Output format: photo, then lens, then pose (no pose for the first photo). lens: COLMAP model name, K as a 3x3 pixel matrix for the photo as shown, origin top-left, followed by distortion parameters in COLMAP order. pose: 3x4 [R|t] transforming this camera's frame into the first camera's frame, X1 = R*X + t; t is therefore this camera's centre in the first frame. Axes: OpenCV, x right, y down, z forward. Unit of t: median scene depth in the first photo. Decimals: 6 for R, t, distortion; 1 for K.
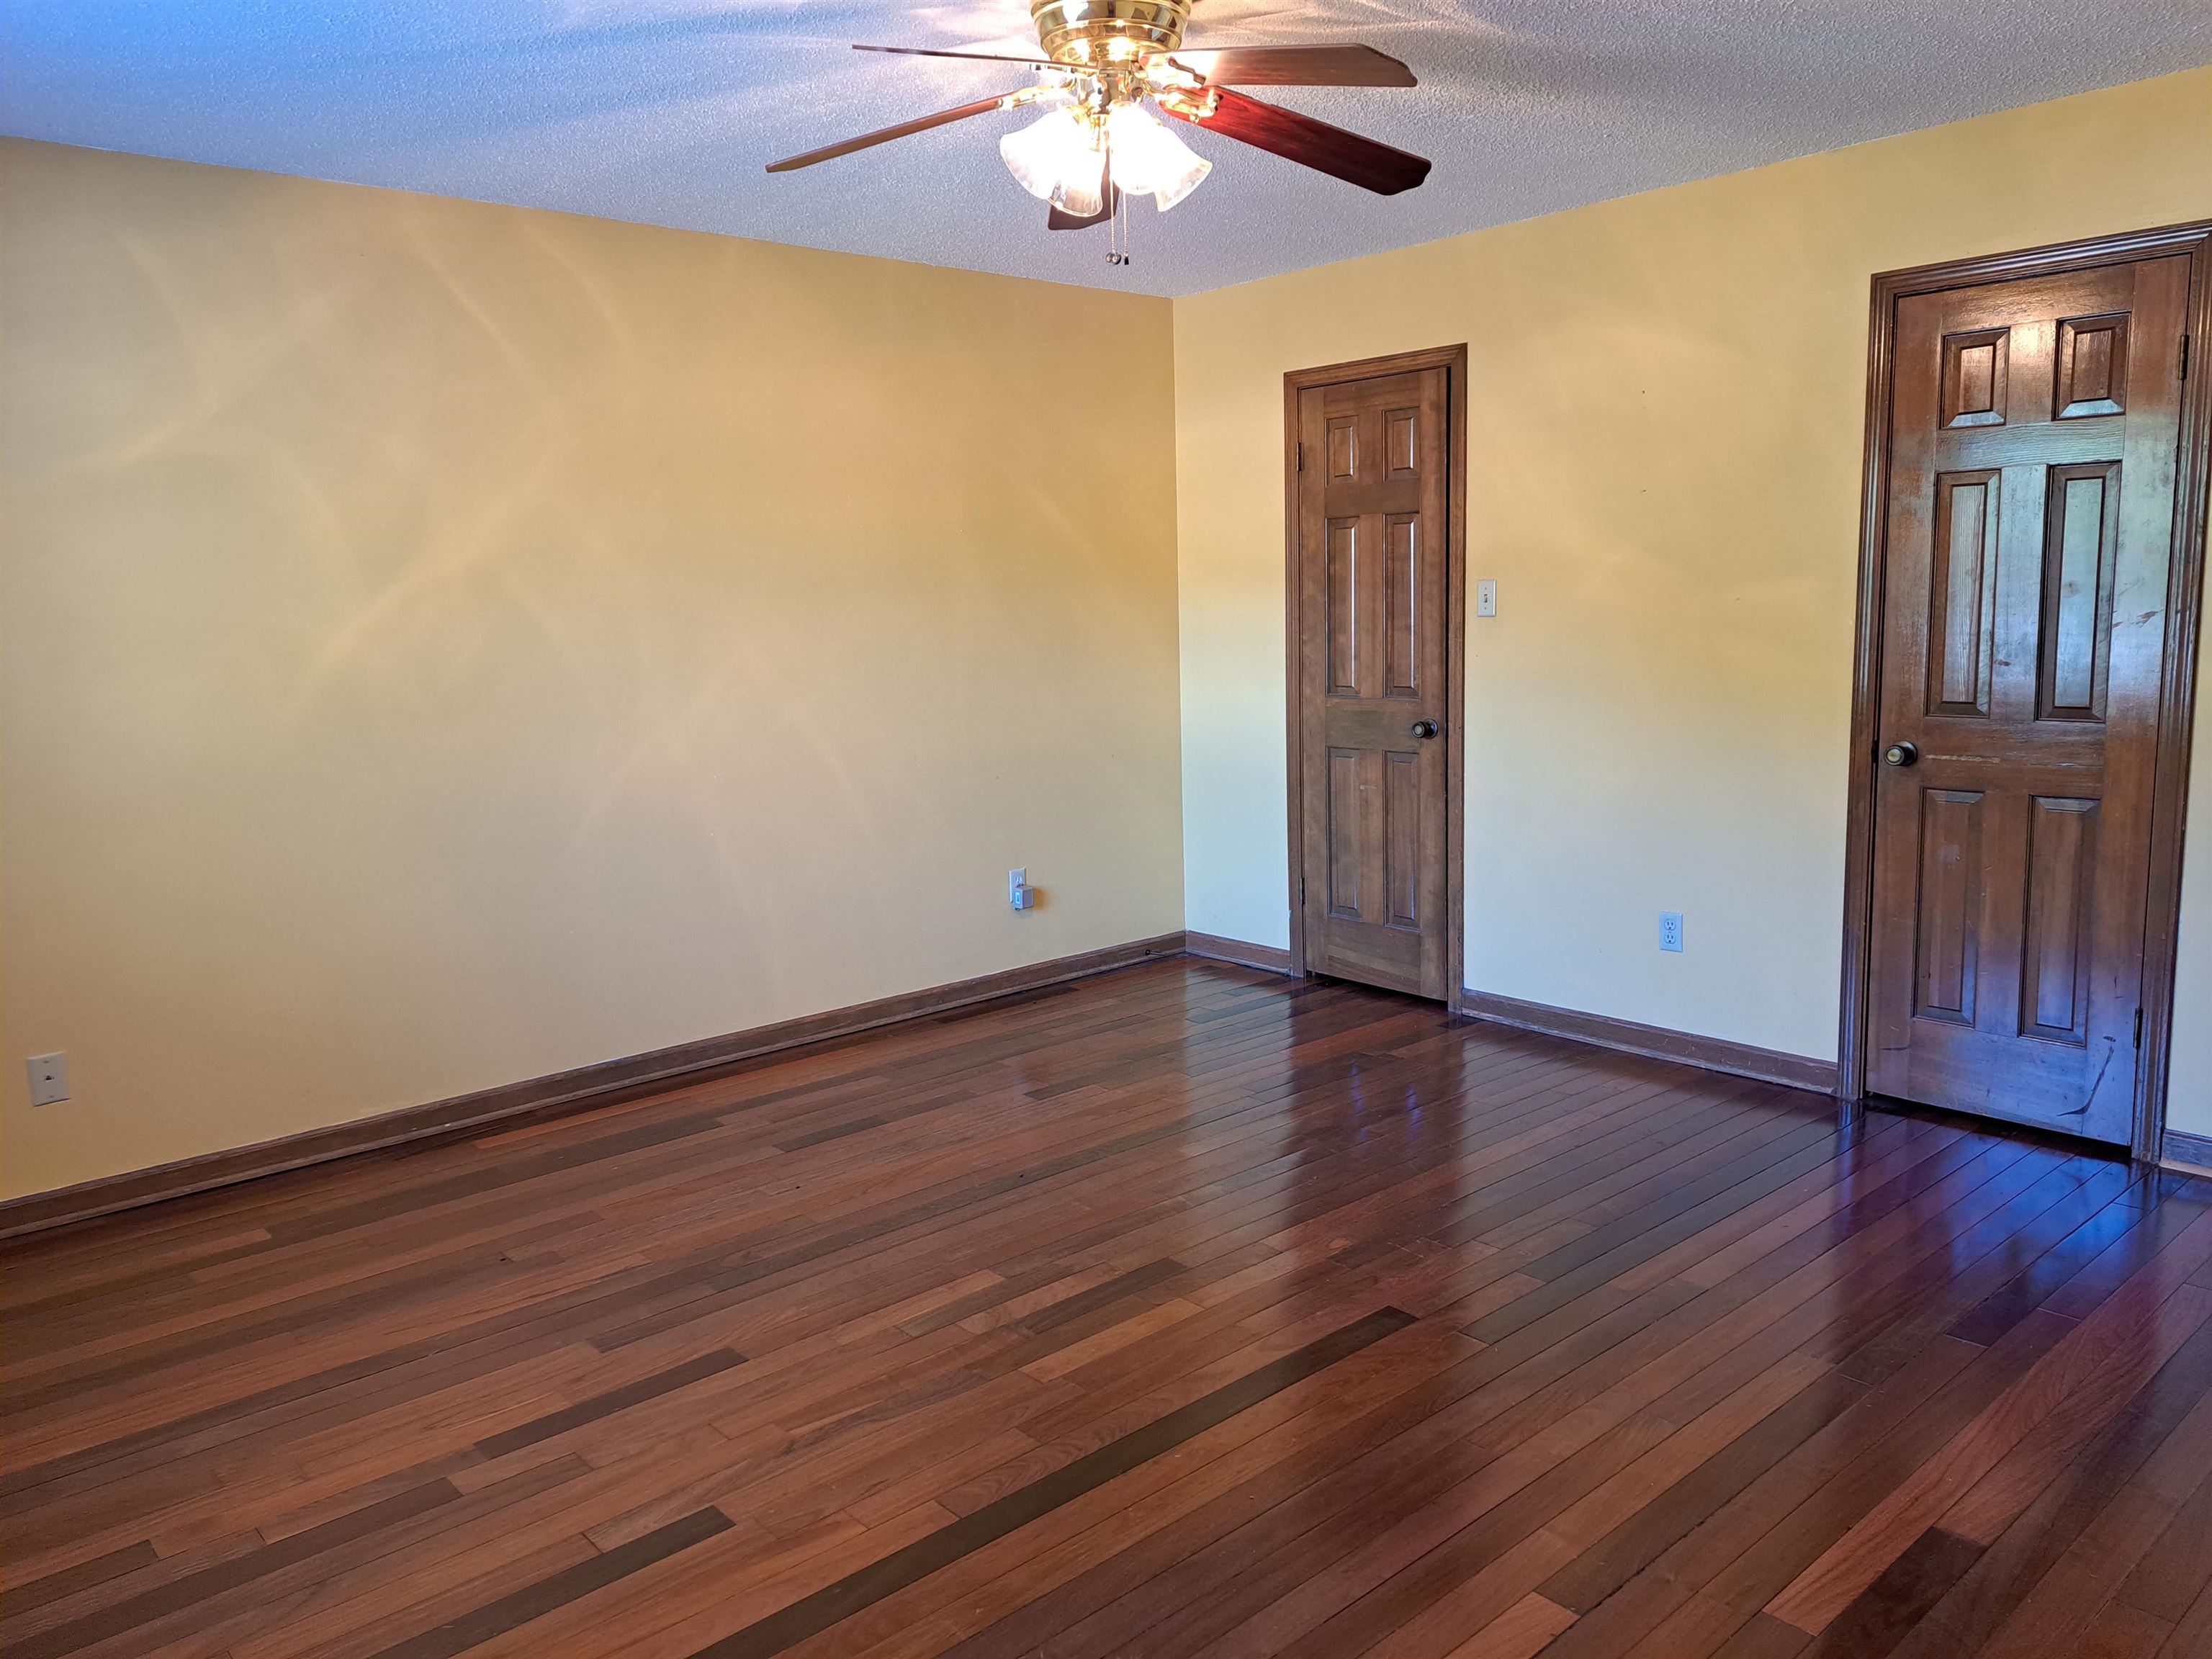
lens RADIAL K [[1606.3, 0, 1100.3], [0, 1606.3, 819.5], [0, 0, 1]] dist [0.068823, -0.054654]
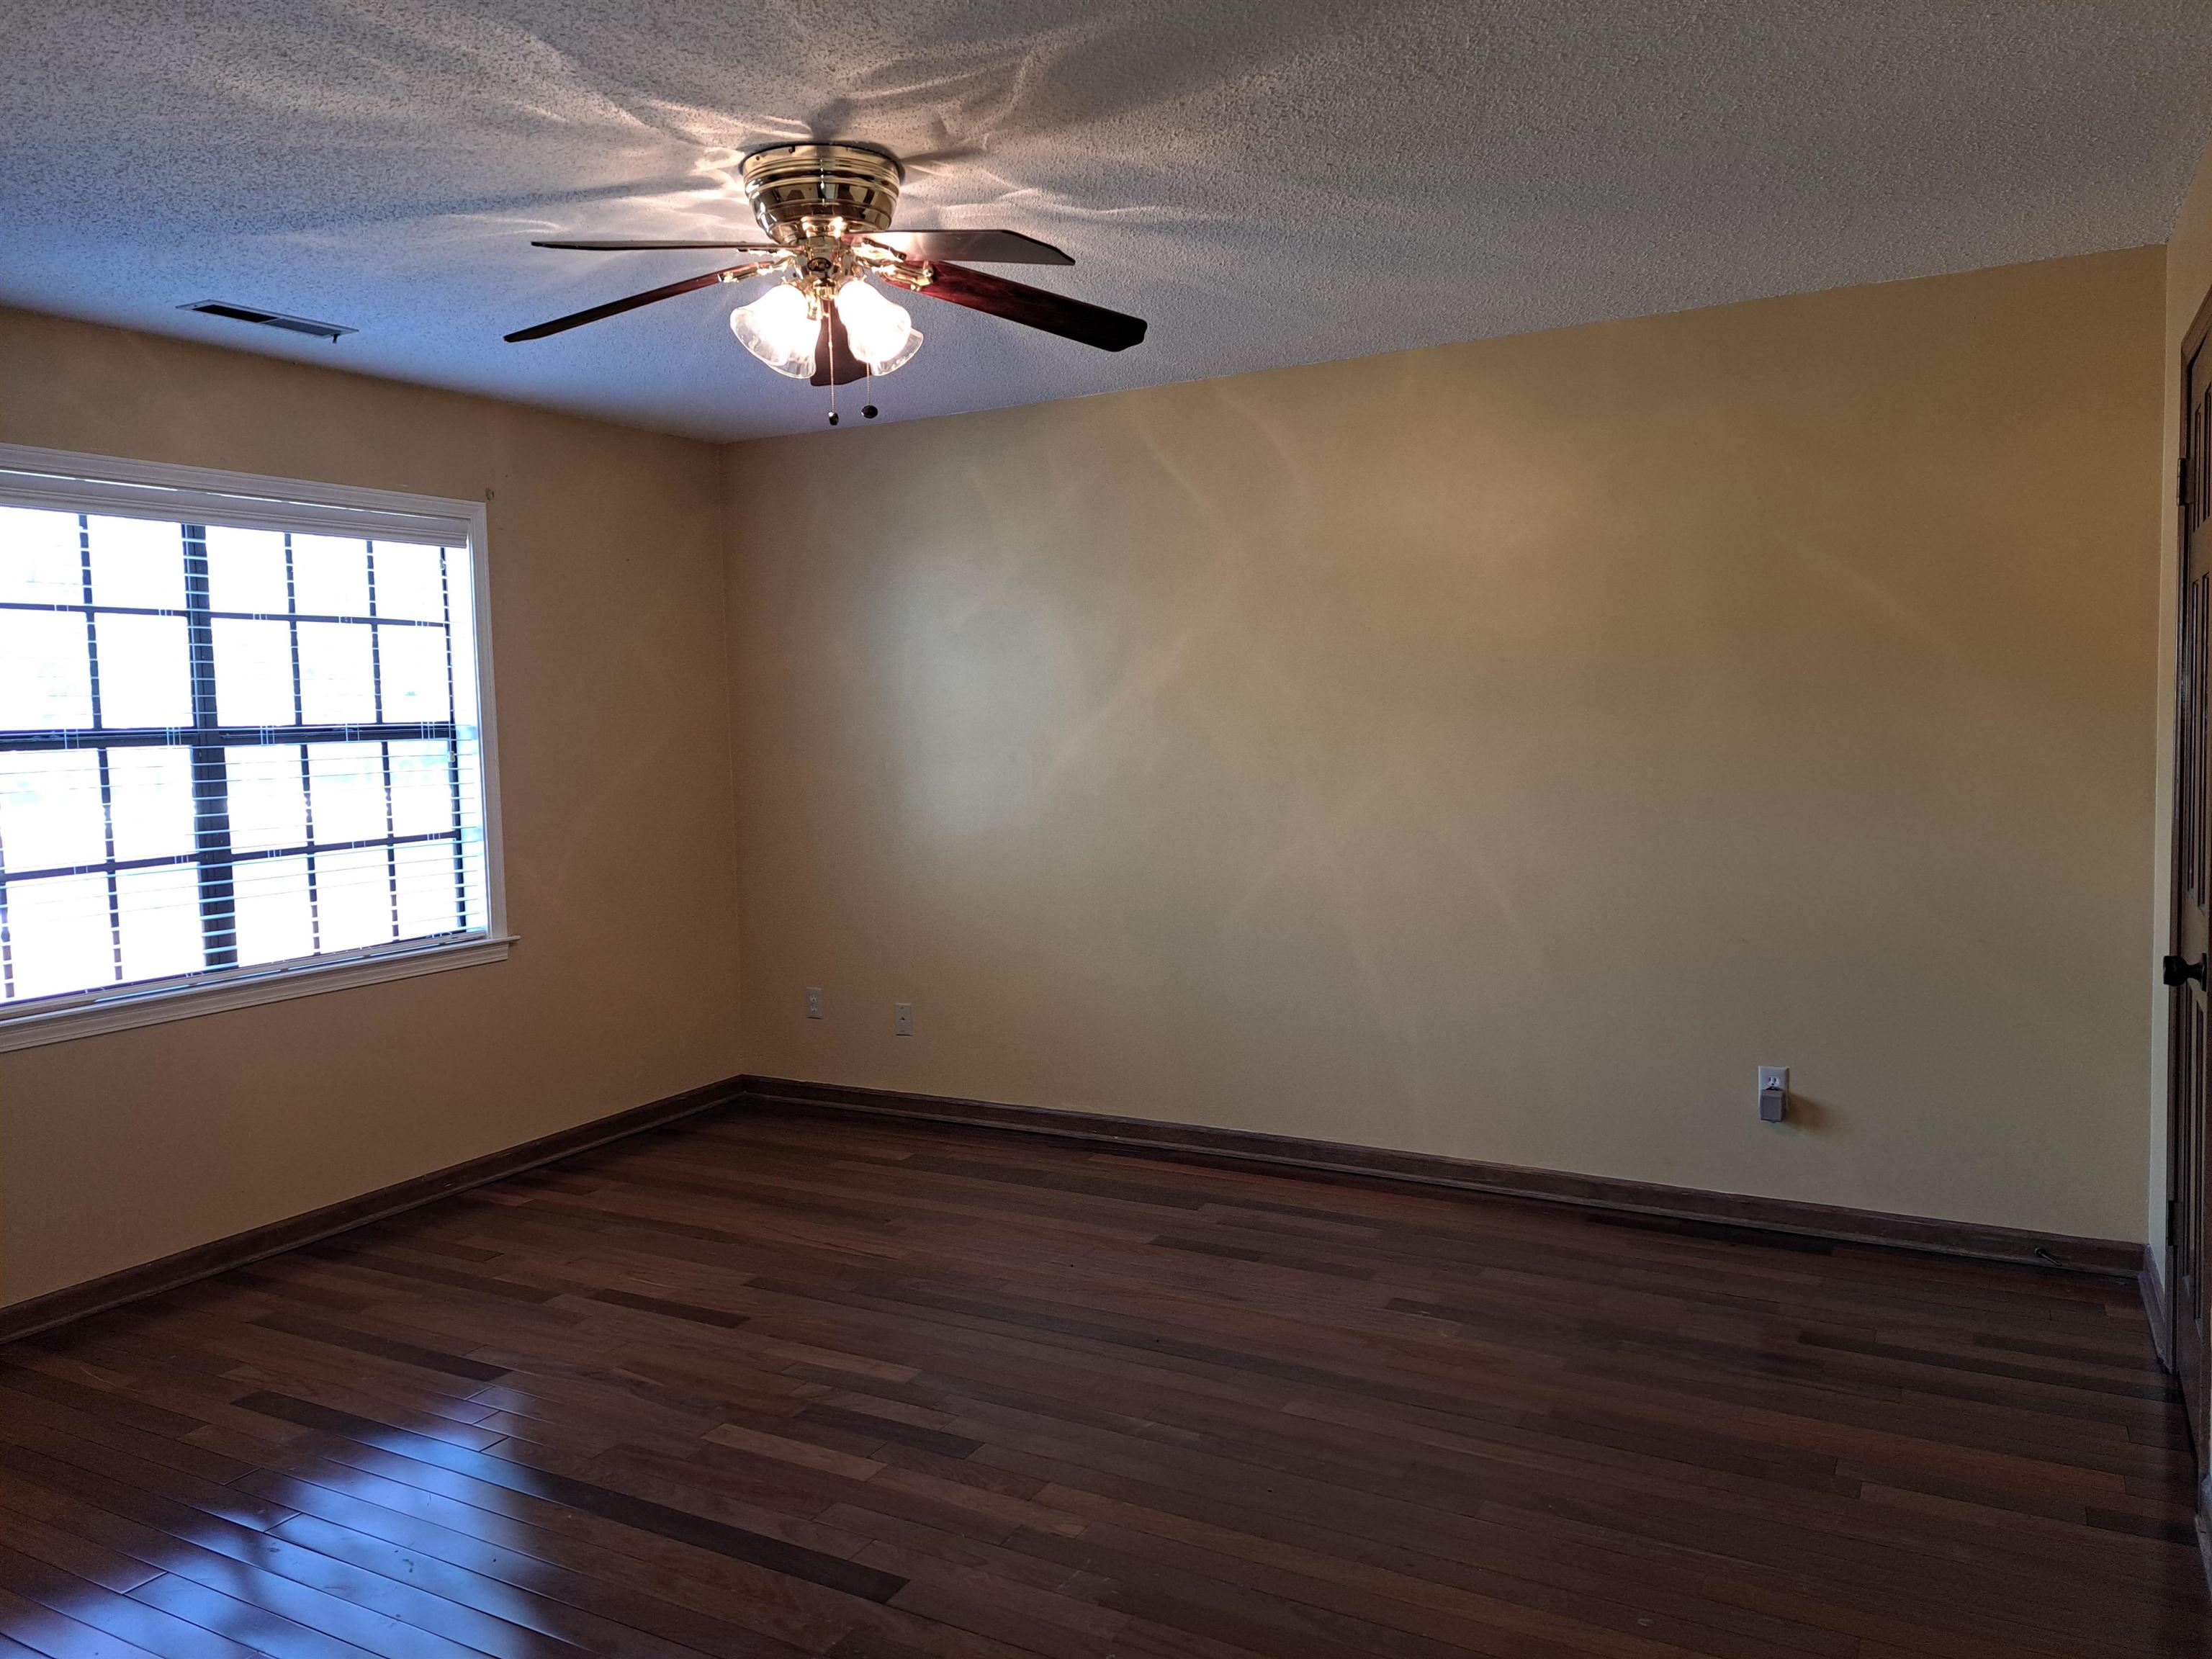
lens RADIAL K [[1606.3, 0, 1100.7], [0, 1606.3, 824.6], [0, 0, 1]] dist [0.068823, -0.054654]
pose [[0.330496, 0.091674, -0.939345, 0.781625], [-0.122749, 0.990993, 0.053527, -0.119750], [0.935791, 0.097613, 0.338772, 0.614303]]
